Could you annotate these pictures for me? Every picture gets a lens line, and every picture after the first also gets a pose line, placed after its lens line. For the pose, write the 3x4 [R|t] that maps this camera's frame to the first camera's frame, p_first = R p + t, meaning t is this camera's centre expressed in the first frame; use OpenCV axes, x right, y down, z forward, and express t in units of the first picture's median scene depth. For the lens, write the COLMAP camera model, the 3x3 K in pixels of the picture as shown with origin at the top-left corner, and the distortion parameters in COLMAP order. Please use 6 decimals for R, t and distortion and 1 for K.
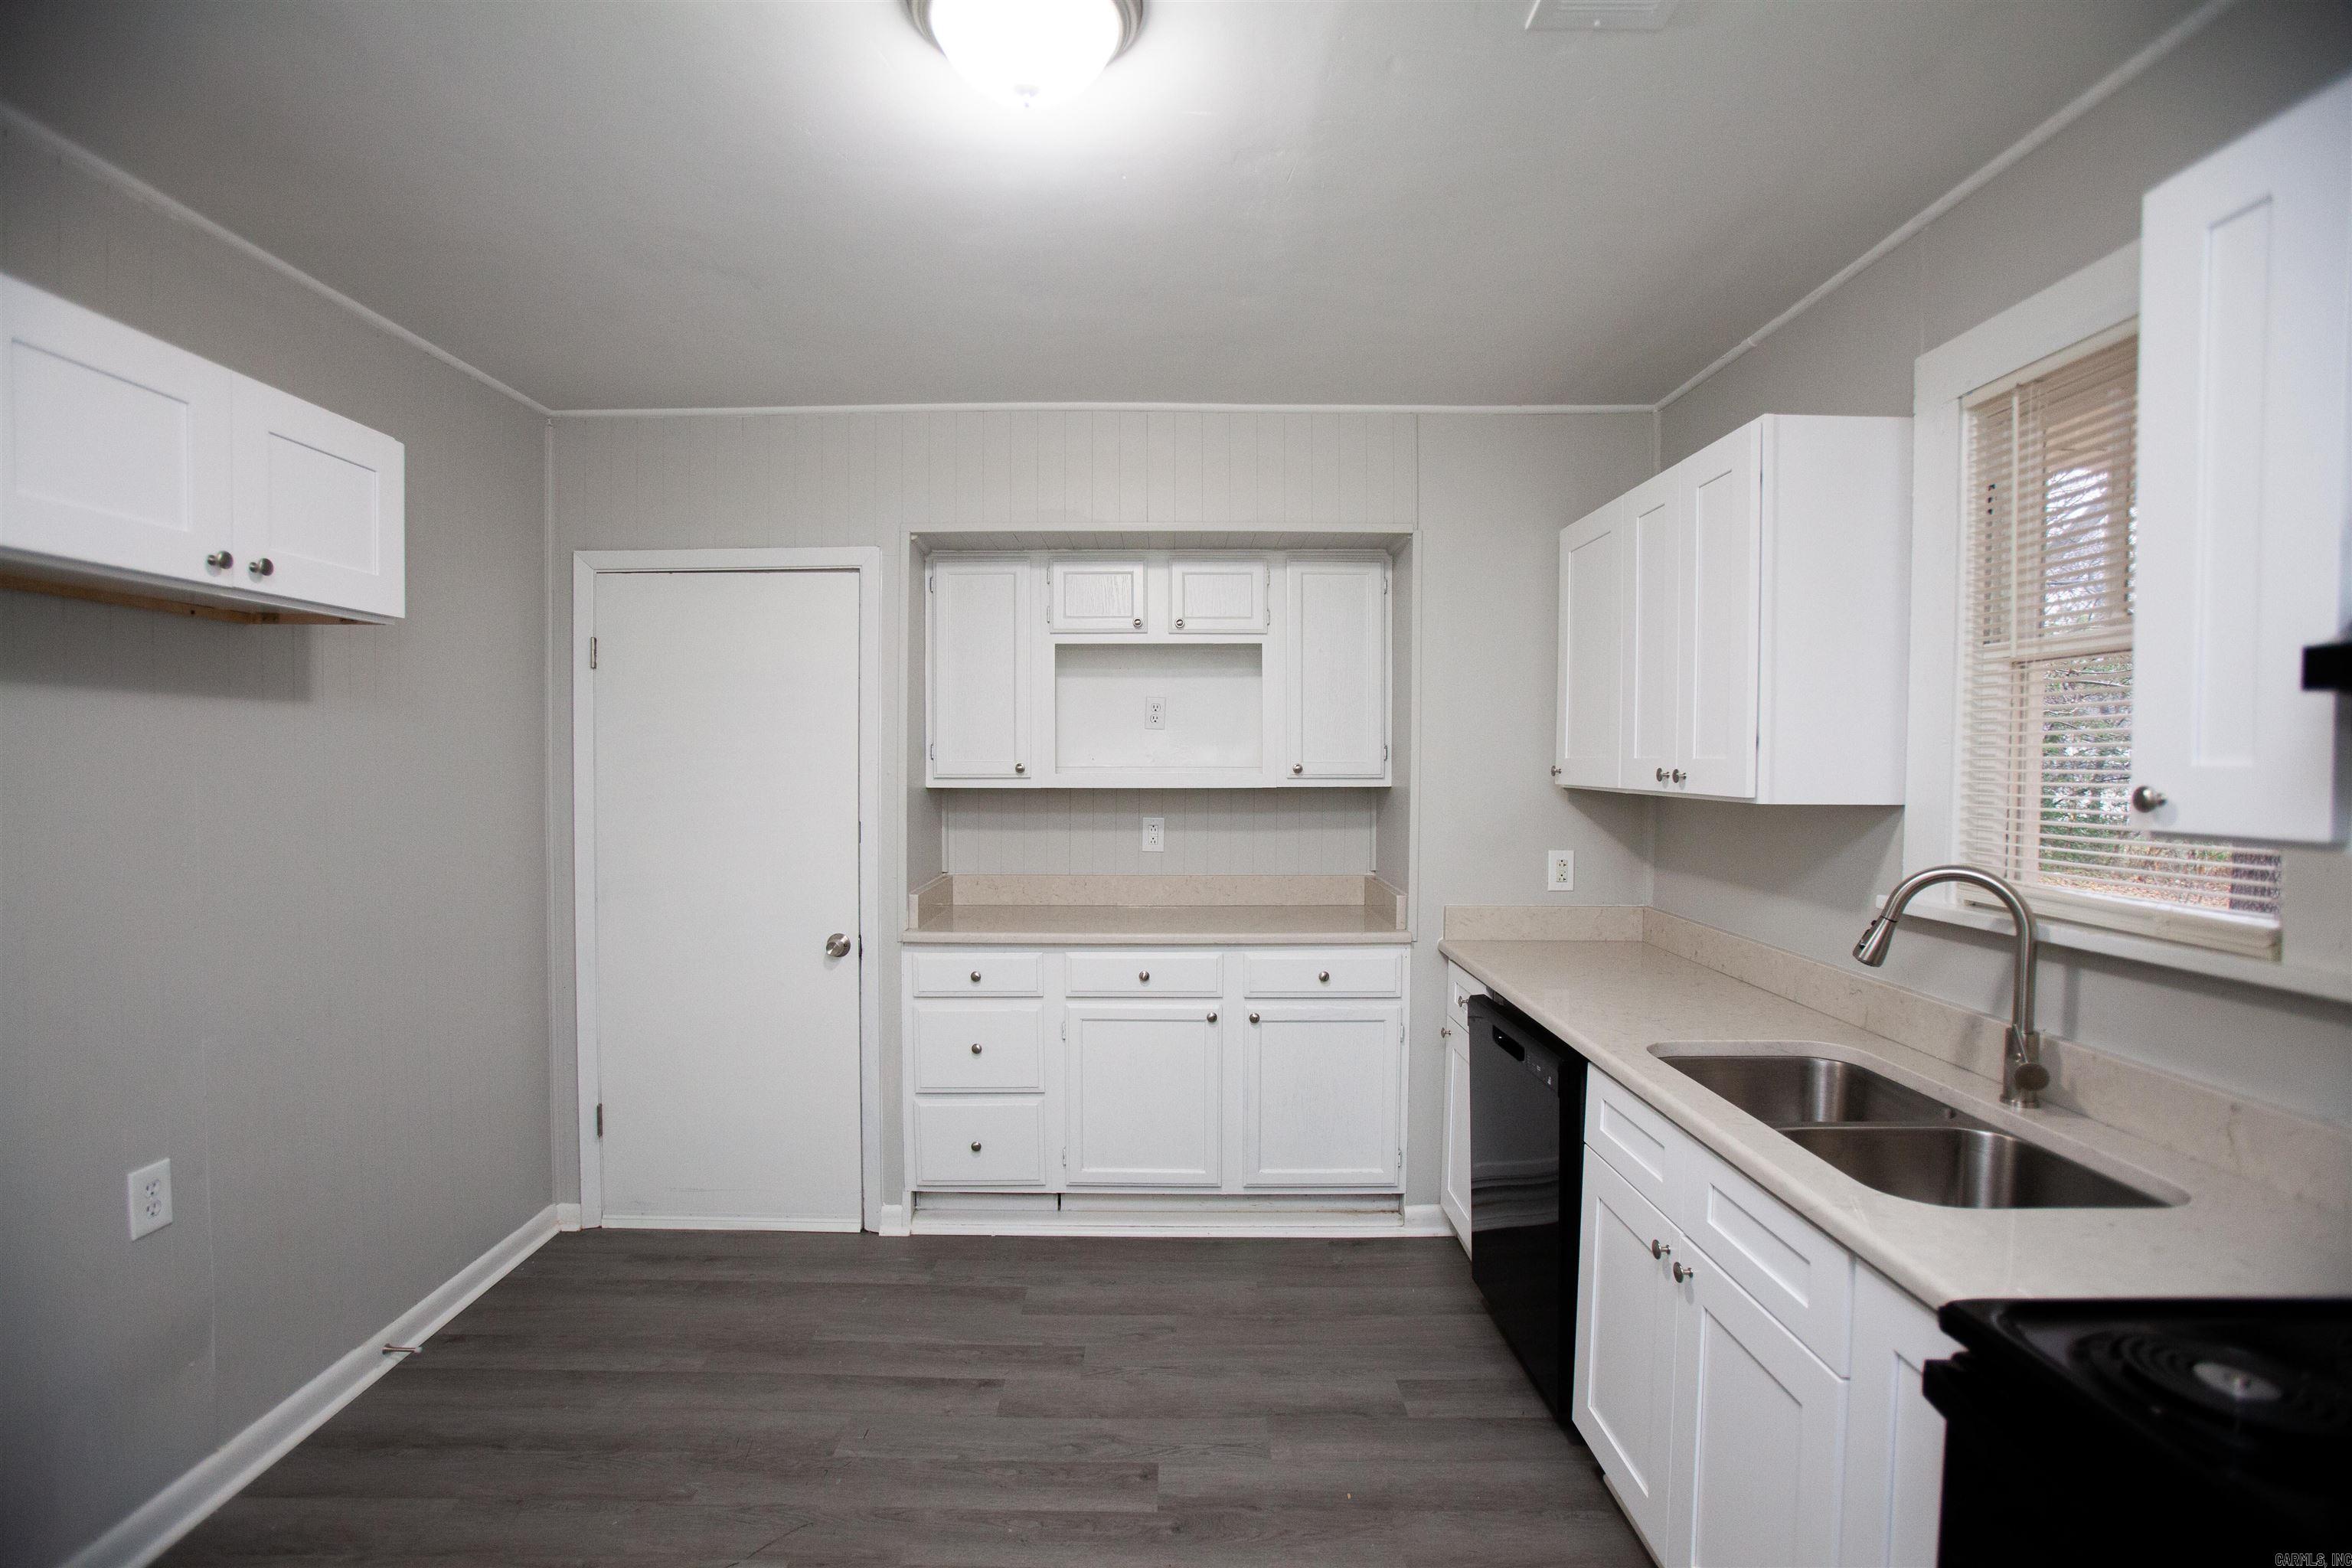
lens RADIAL K [[1093.7, 0, 1164.3], [0, 1093.7, 788.5], [0, 0, 1]] dist [-0.073613, 0.028052]
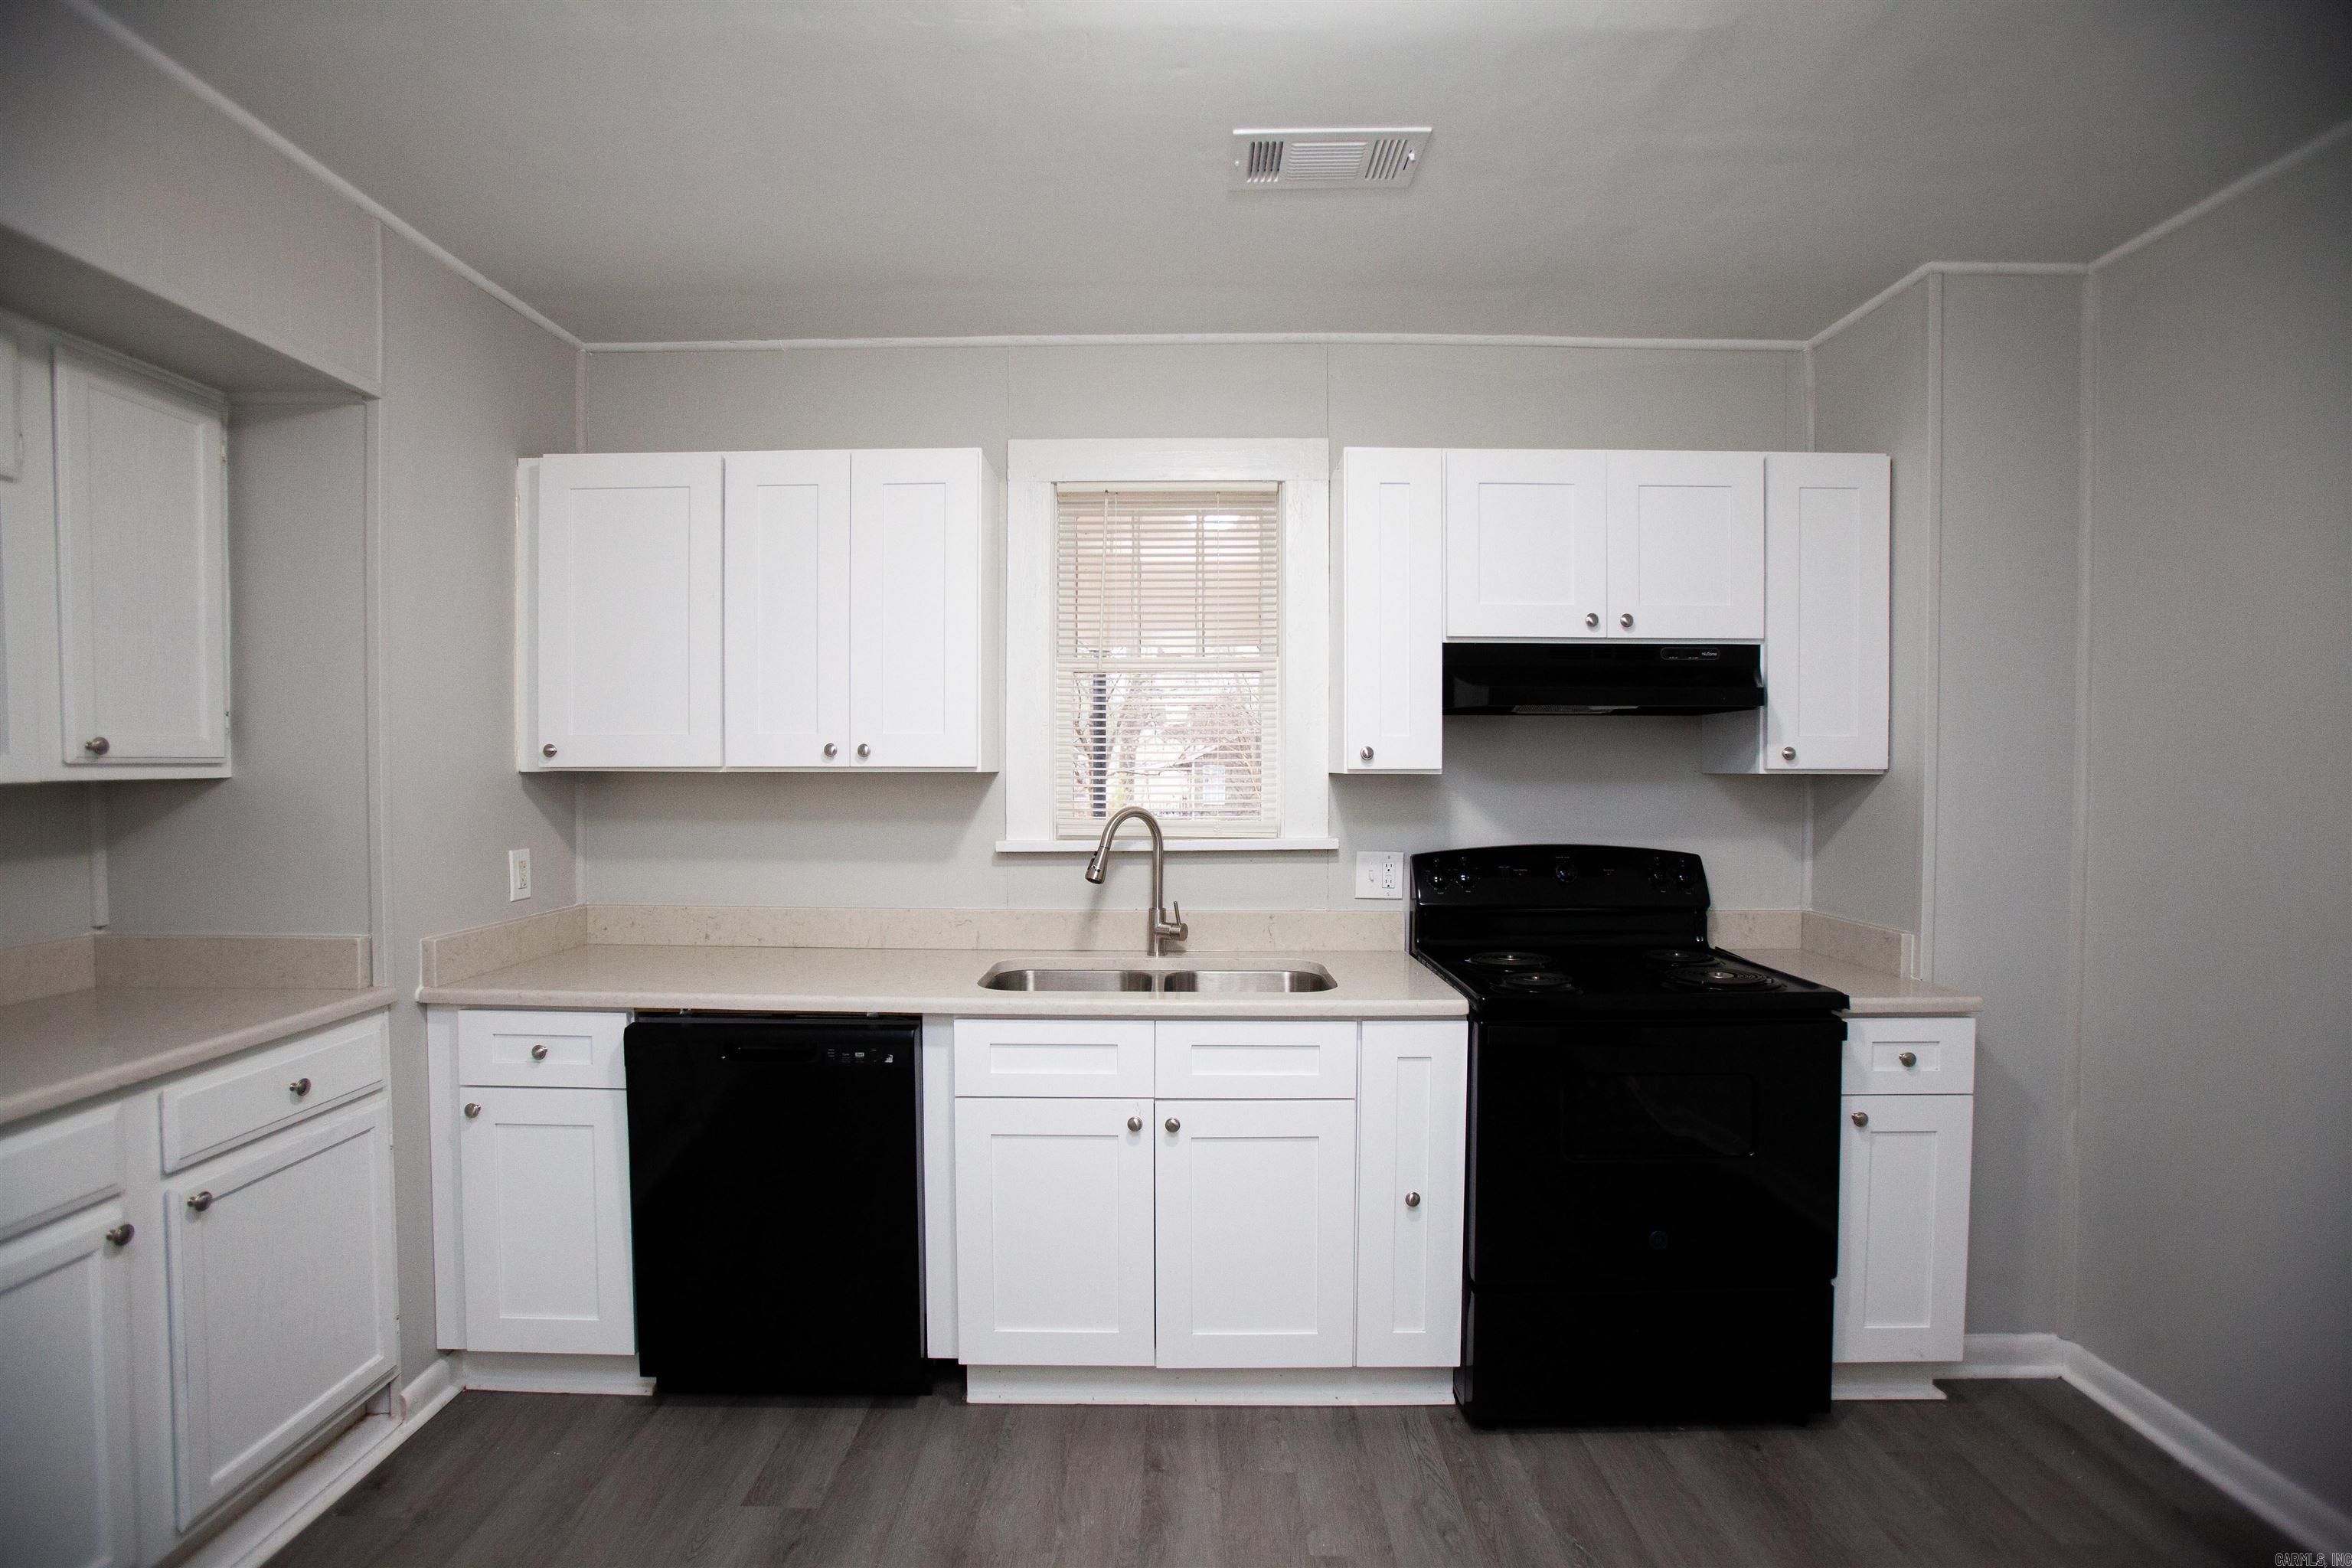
lens RADIAL K [[1093.7, 0, 1164.3], [0, 1093.7, 788.5], [0, 0, 1]] dist [-0.073613, 0.028052]
pose [[-0.002261, -0.021106, 0.999775, -0.538589], [0.028987, 0.999356, 0.021163, 0.010555], [-0.999577, 0.029028, -0.001647, 0.644018]]
